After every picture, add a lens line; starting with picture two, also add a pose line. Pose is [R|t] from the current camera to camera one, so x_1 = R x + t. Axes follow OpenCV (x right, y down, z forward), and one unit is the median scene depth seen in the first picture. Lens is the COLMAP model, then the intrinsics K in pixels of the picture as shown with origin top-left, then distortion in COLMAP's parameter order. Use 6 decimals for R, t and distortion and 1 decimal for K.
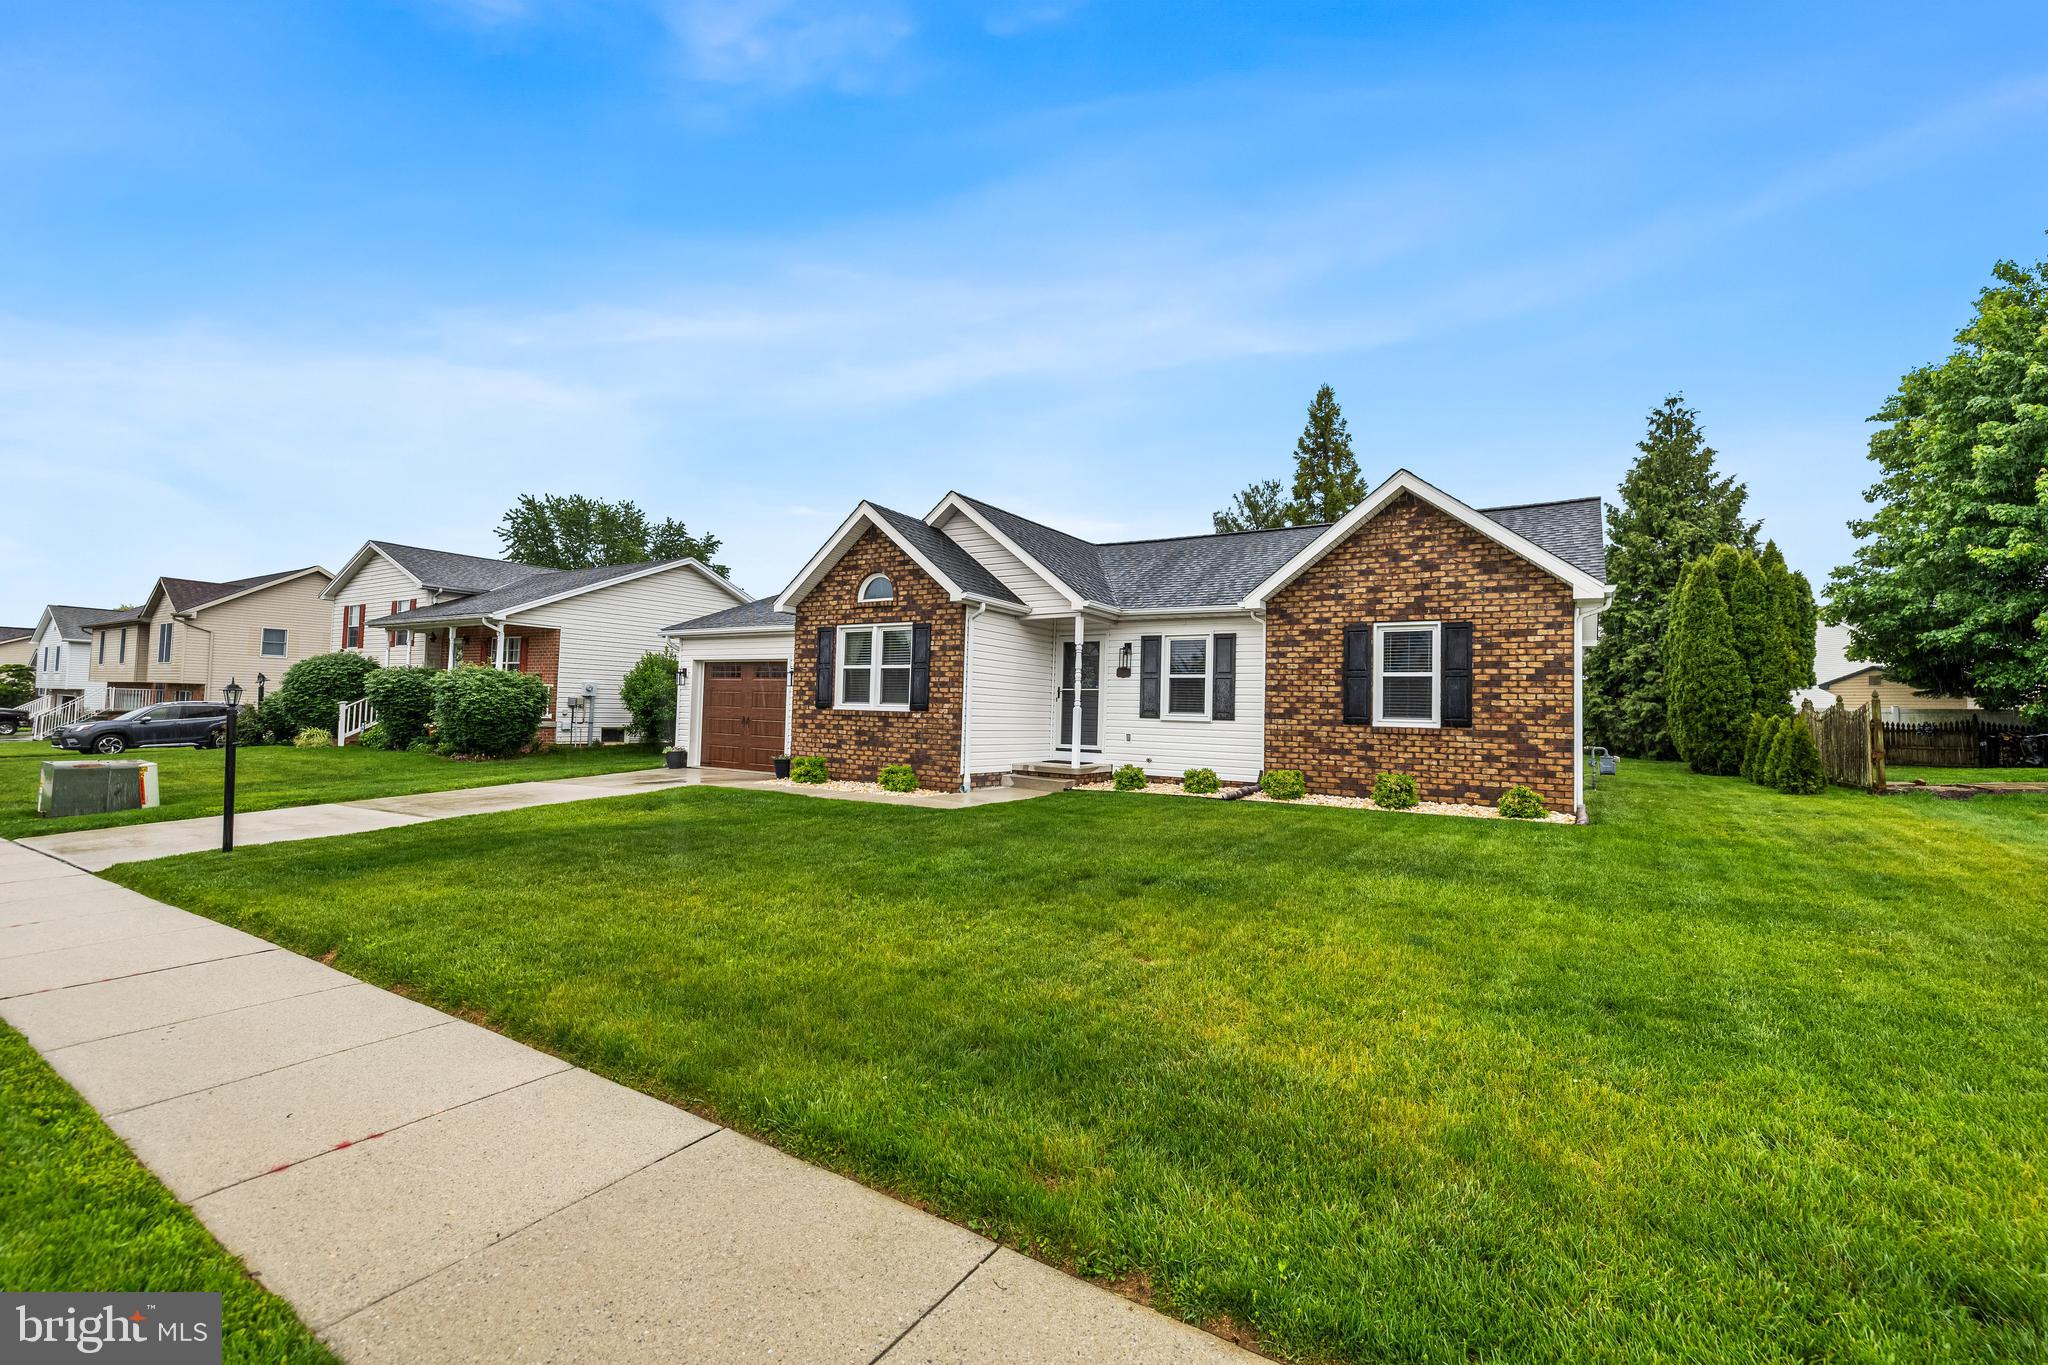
lens RADIAL K [[864.8, 0, 1058.1], [0, 864.8, 685.0], [0, 0, 1]] dist [0.007684, -0.000041]
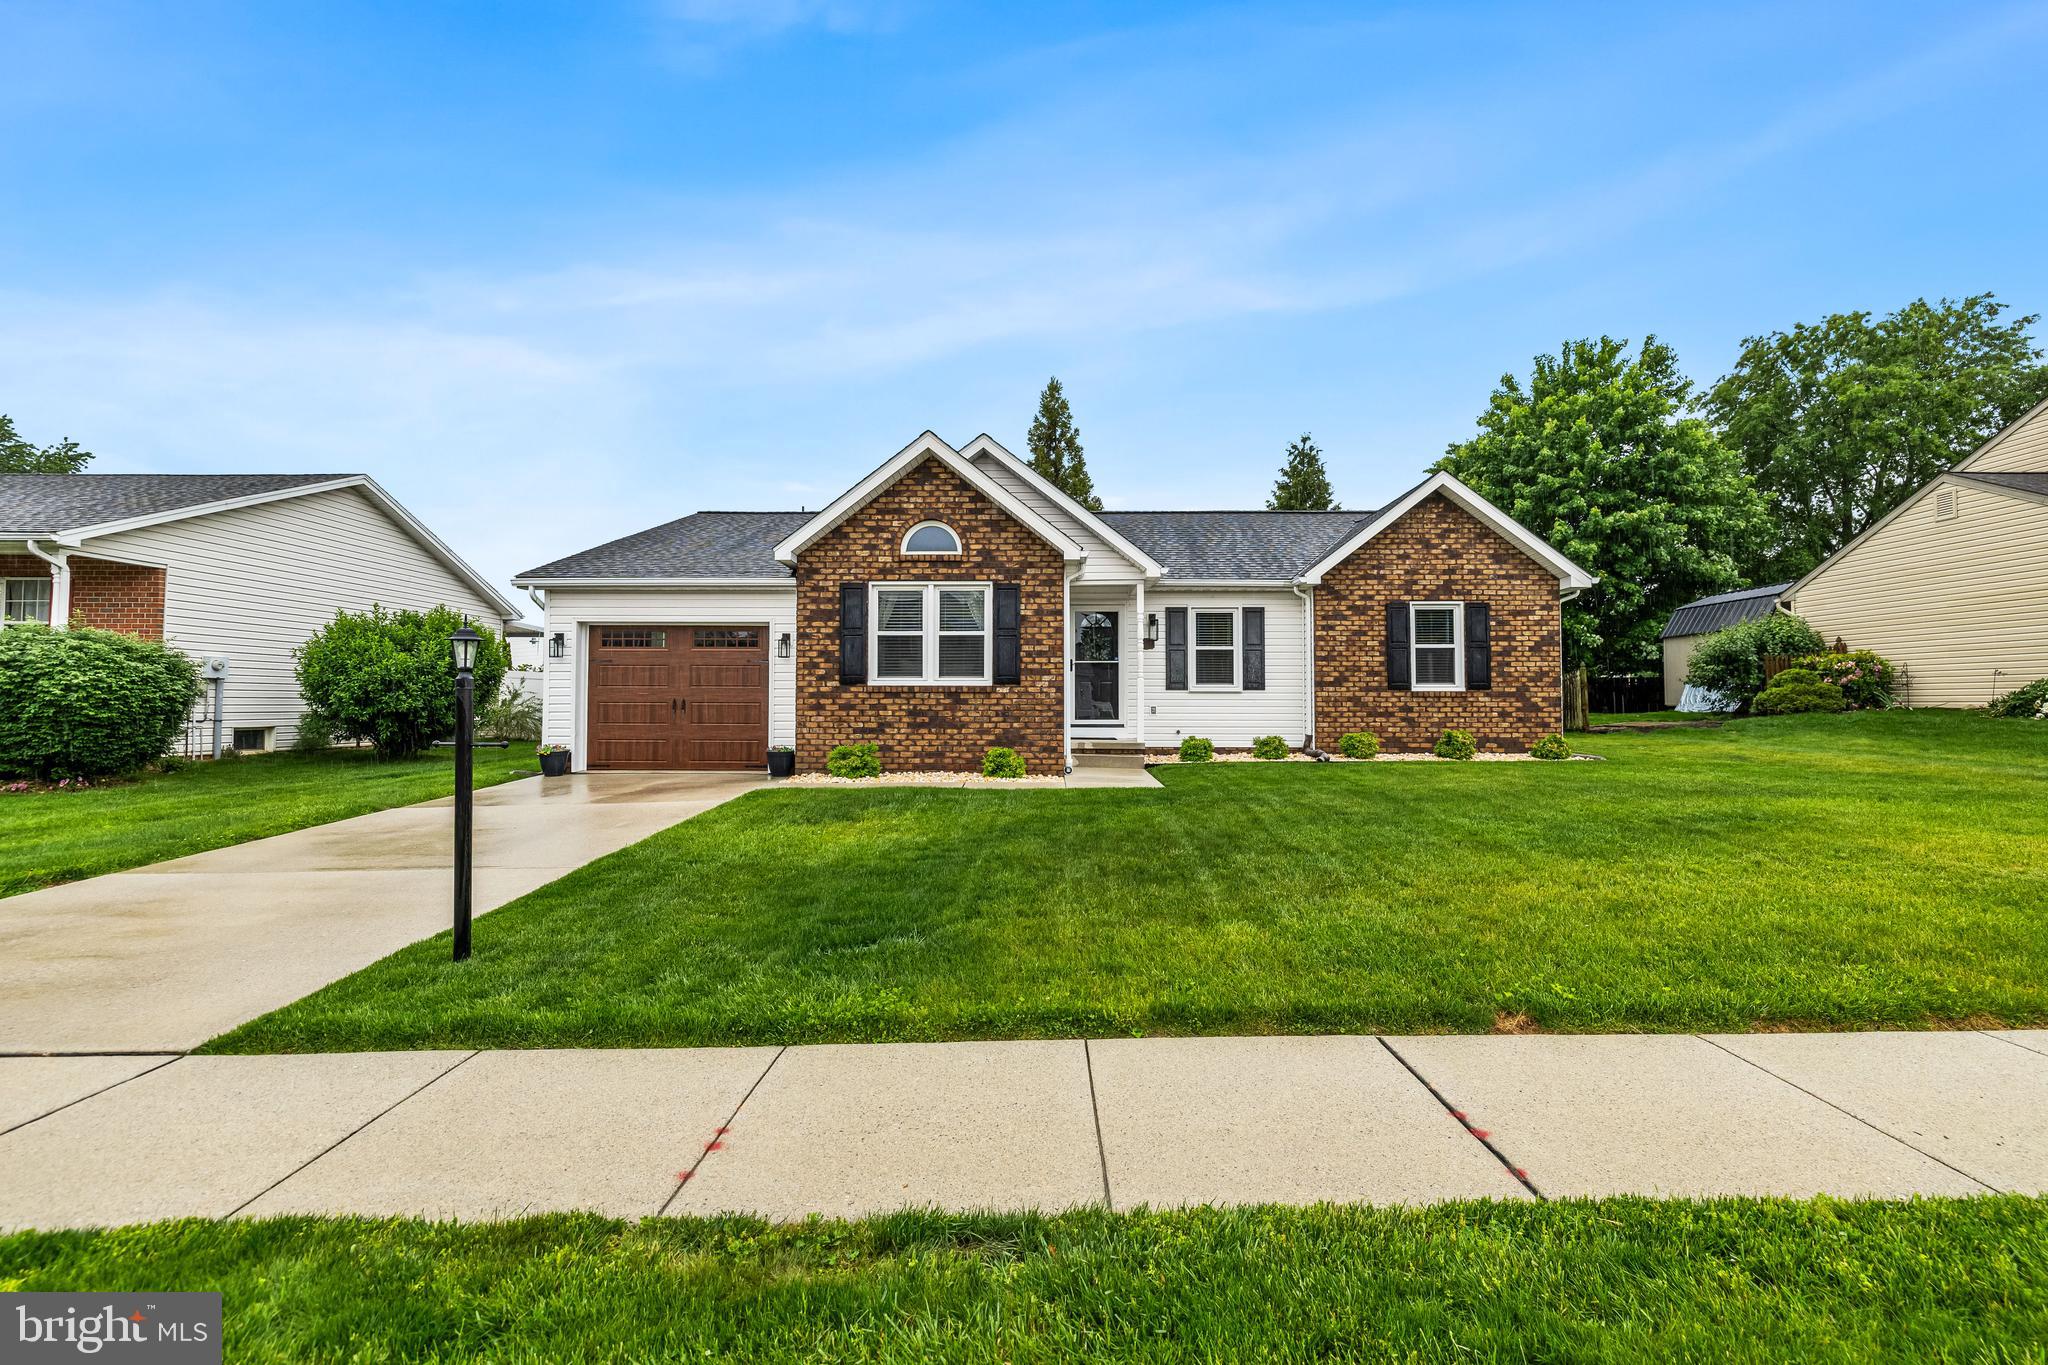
lens RADIAL K [[864.8, 0, 1031.1], [0, 864.8, 686.0], [0, 0, 1]] dist [0.007684, -0.000041]
pose [[0.852938, -0.013771, 0.521831, -0.583139], [0.004438, 0.999807, 0.019131, 0.014528], [-0.521993, -0.014001, 0.852835, 0.246310]]
